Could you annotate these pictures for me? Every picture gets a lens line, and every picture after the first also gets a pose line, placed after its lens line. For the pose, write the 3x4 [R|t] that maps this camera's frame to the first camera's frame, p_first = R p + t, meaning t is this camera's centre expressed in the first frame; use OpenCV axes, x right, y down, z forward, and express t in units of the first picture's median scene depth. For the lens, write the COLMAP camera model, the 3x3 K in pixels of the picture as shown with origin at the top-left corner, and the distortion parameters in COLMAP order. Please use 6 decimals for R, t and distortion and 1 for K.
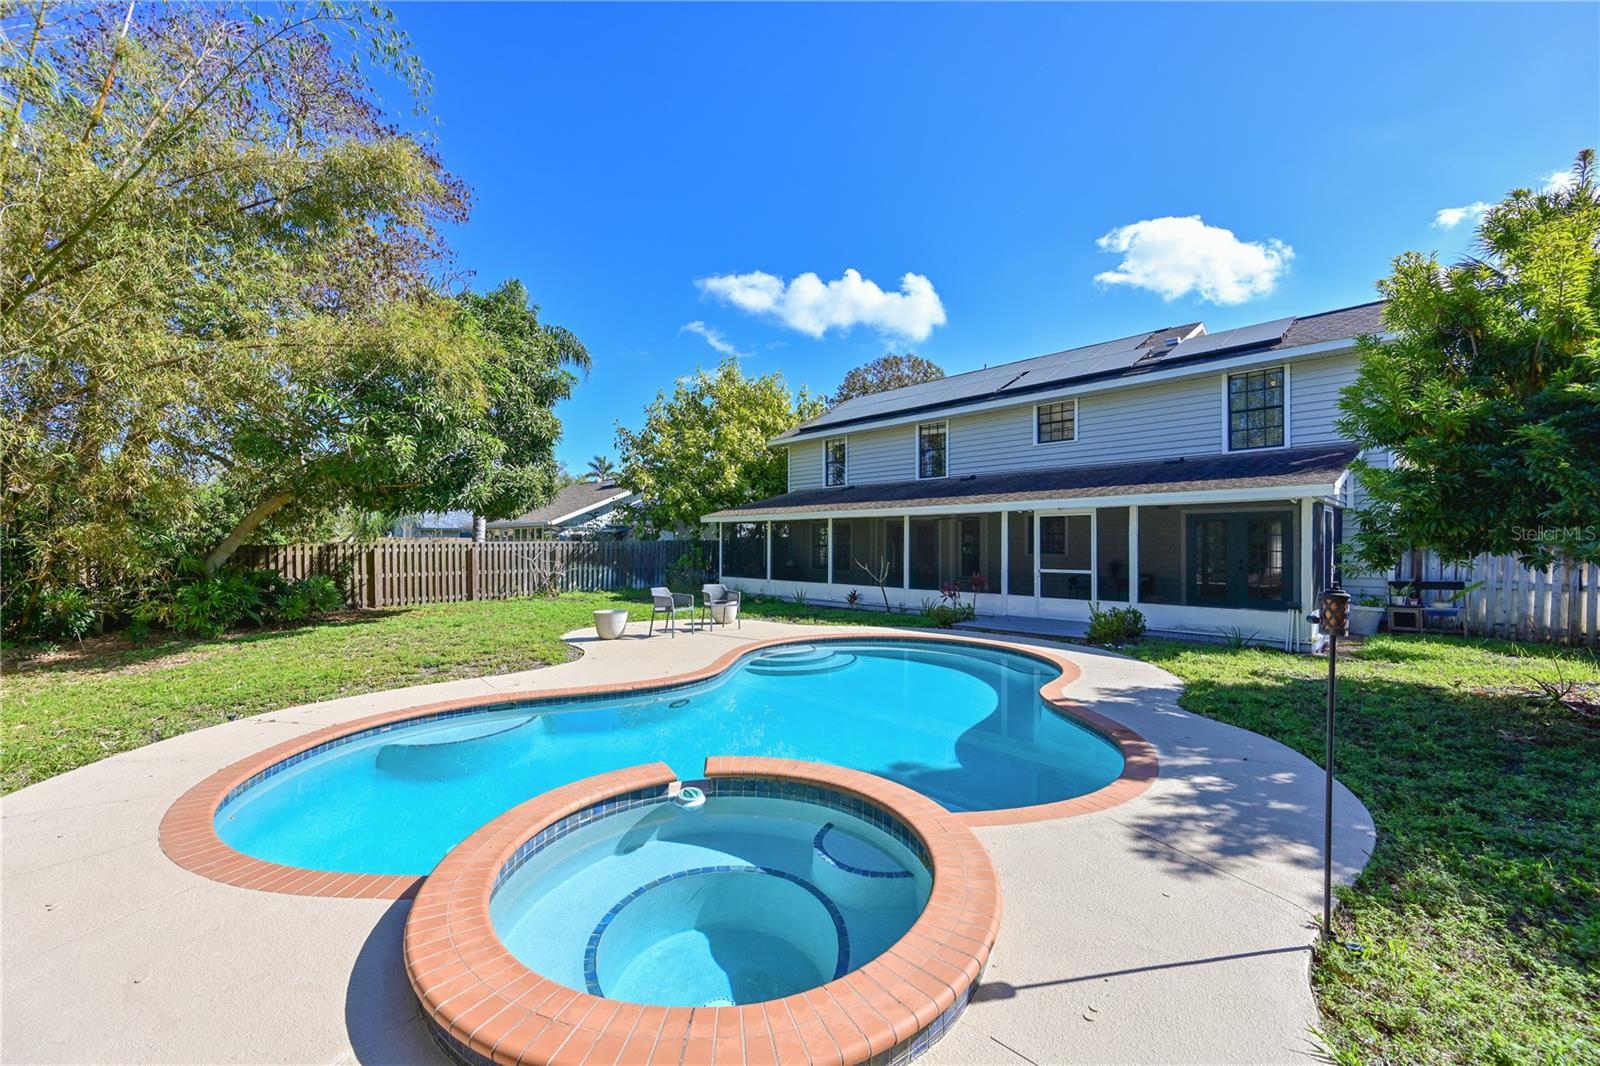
lens RADIAL K [[657.7, 0, 792.7], [0, 657.7, 534.3], [0, 0, 1]] dist [-0.003155, -0.000275]
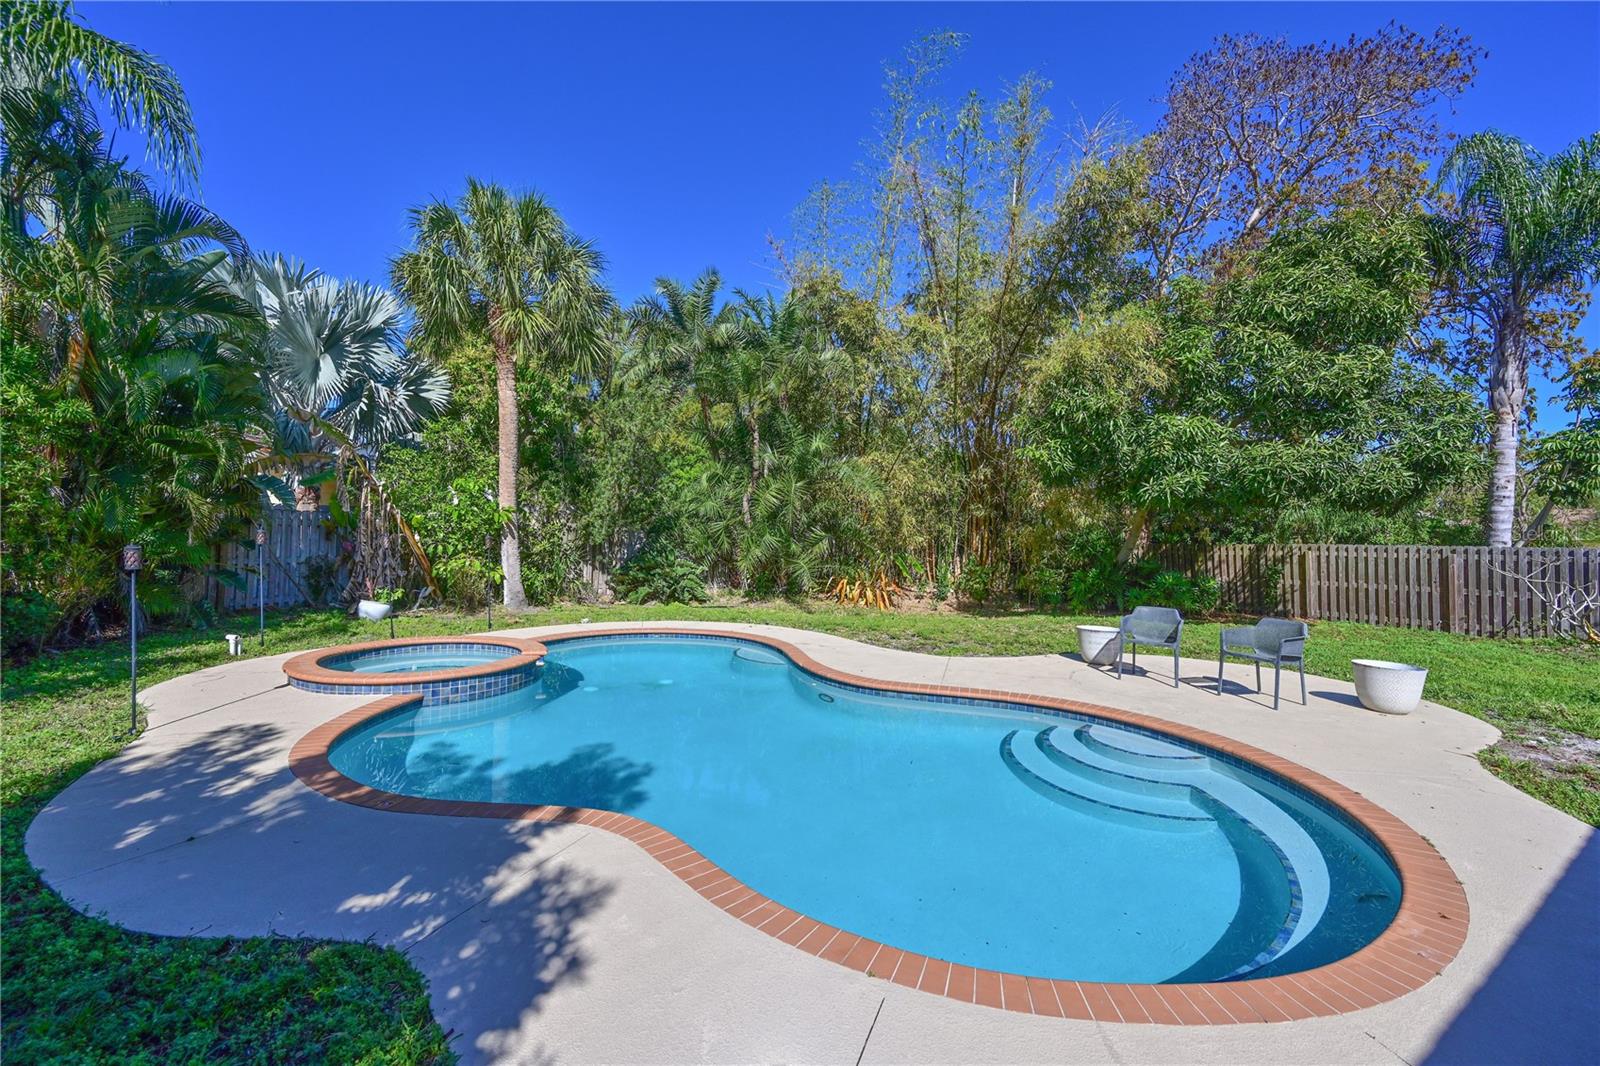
lens RADIAL K [[657.7, 0, 787.8], [0, 657.7, 539.2], [0, 0, 1]] dist [-0.003155, -0.000275]
pose [[-0.213357, 0.004392, -0.976964, 0.387774], [-0.007091, 0.999957, 0.006044, 0.006435], [0.976949, 0.008217, -0.213316, 0.554405]]
